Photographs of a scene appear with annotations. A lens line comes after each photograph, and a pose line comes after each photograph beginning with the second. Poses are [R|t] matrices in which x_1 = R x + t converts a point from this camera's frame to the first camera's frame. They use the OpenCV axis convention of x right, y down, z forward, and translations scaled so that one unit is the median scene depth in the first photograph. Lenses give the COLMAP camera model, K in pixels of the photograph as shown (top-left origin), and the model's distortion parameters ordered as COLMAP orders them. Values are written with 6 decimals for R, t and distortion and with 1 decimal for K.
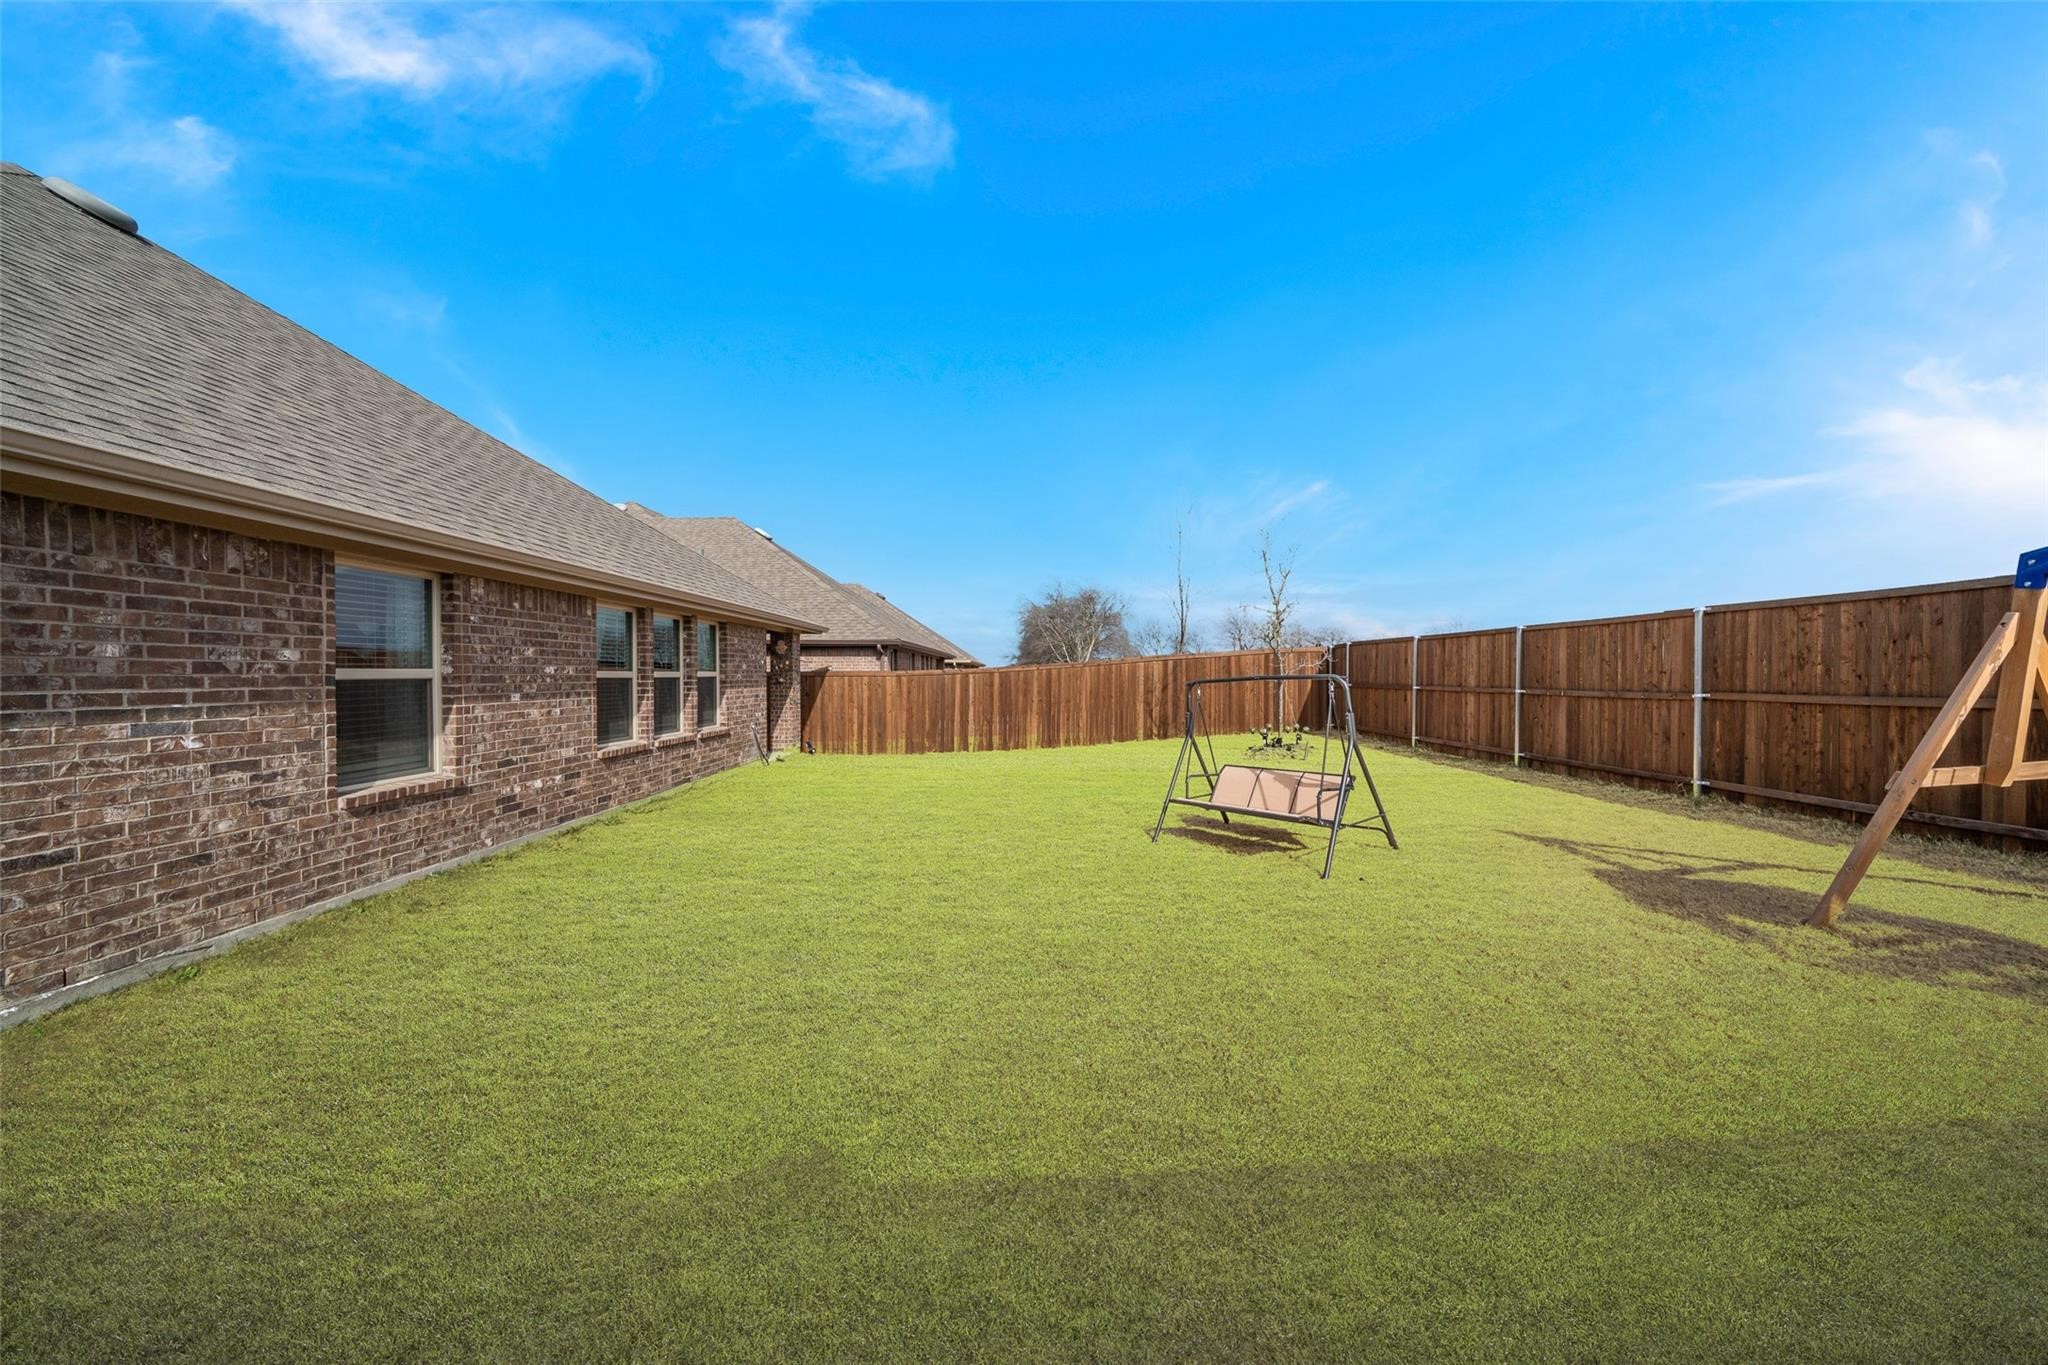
lens RADIAL K [[700.1, 0, 1010.1], [0, 700.1, 676.0], [0, 0, 1]] dist [-0.007129, 0.000469]
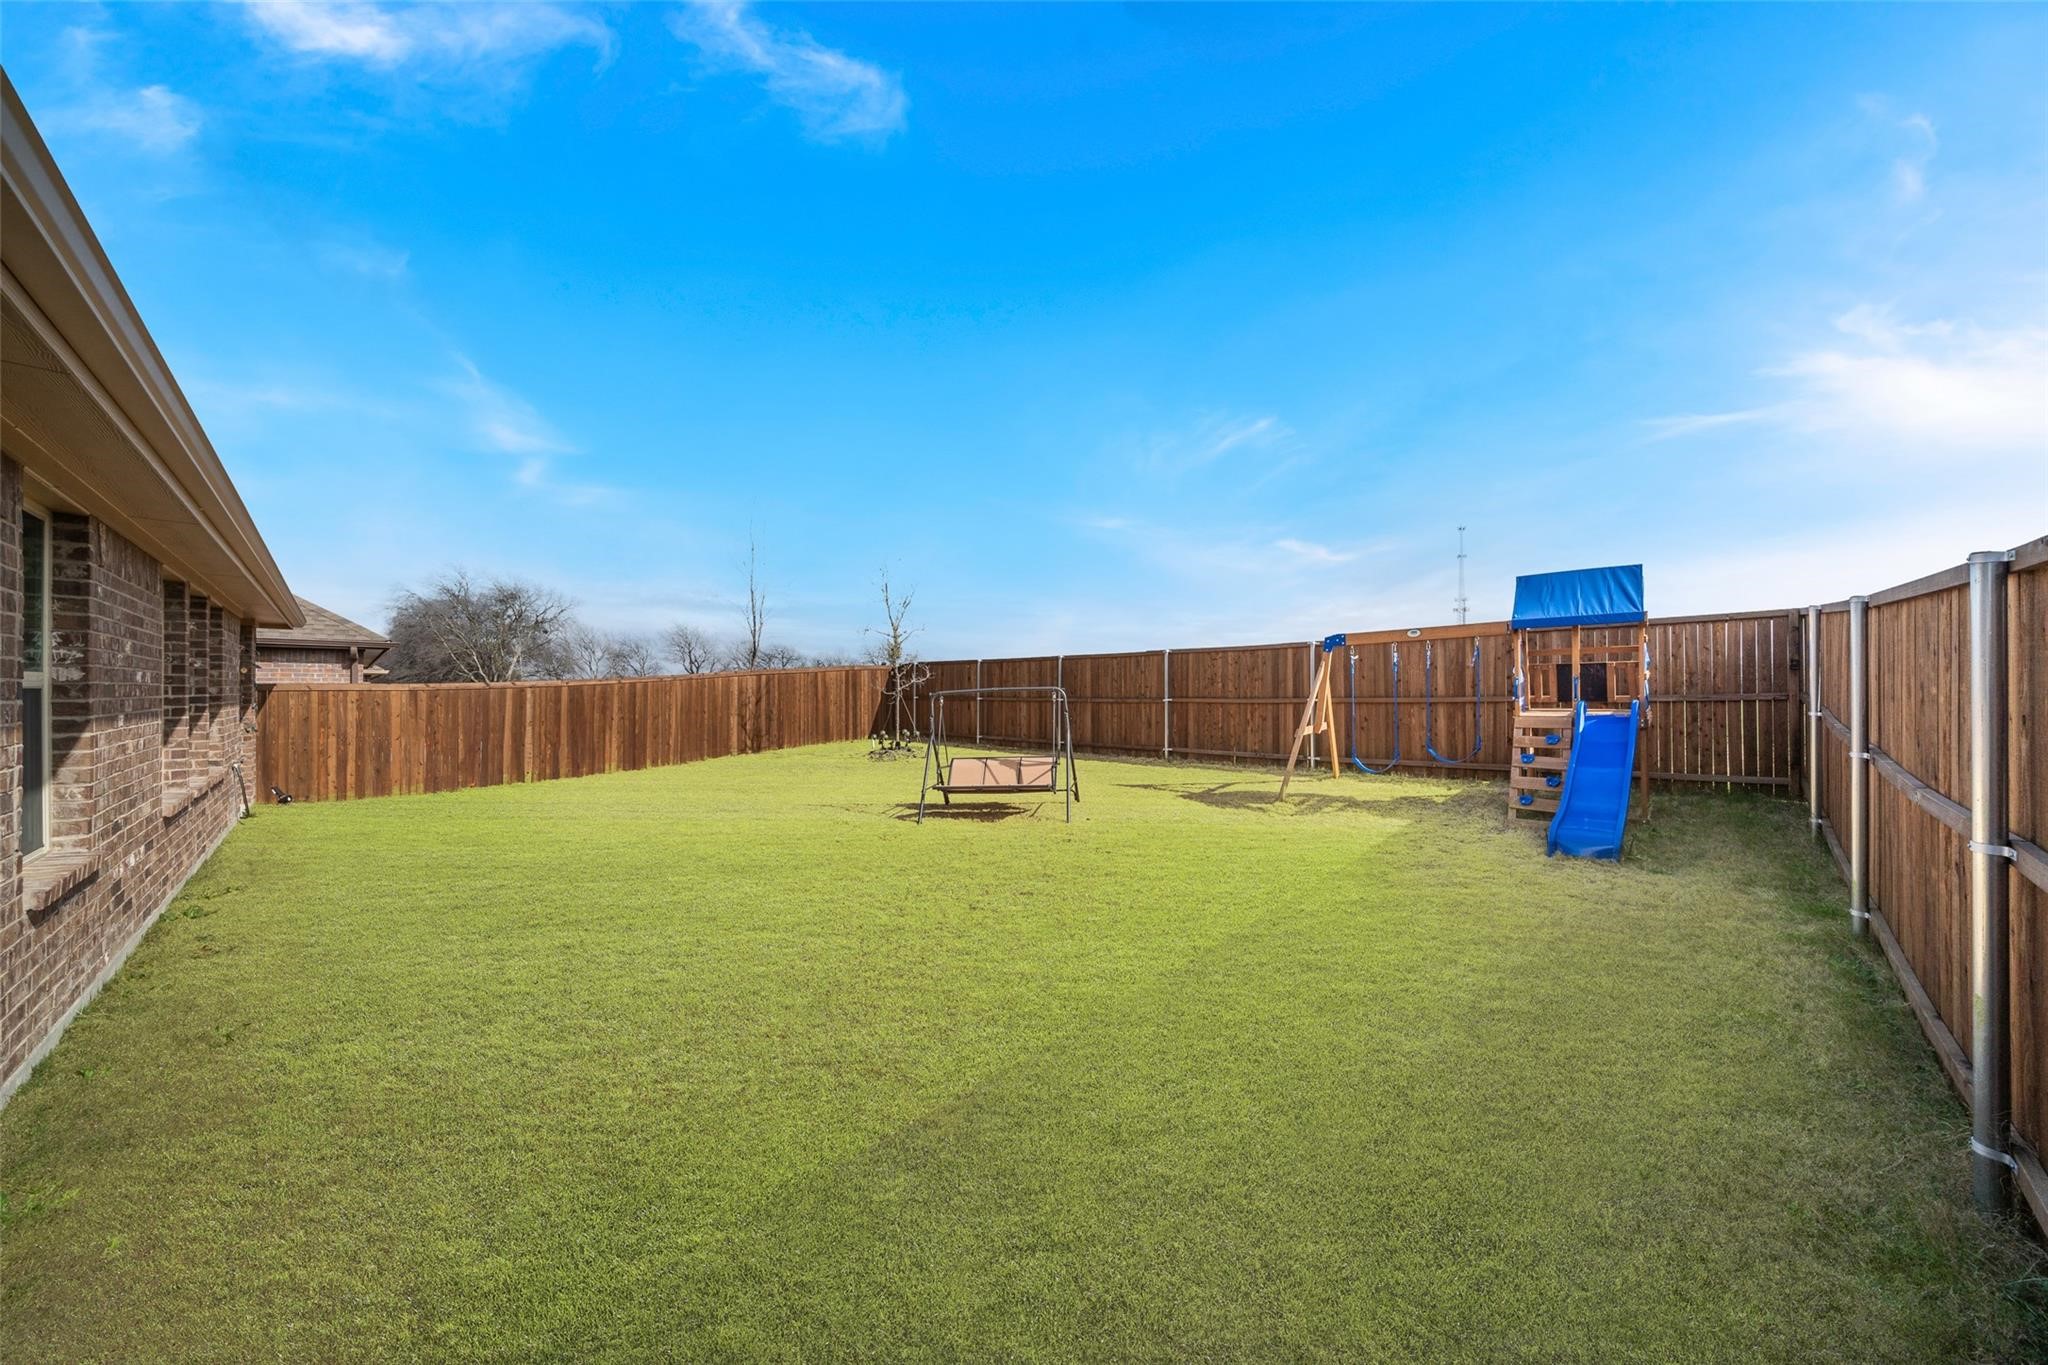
lens RADIAL K [[700.1, 0, 1028.8], [0, 700.1, 689.5], [0, 0, 1]] dist [-0.007129, 0.000469]
pose [[0.706581, 0.000336, 0.707633, -0.337542], [0.001979, 0.999995, -0.002451, 0.003810], [-0.707630, 0.003132, 0.706576, -0.000450]]
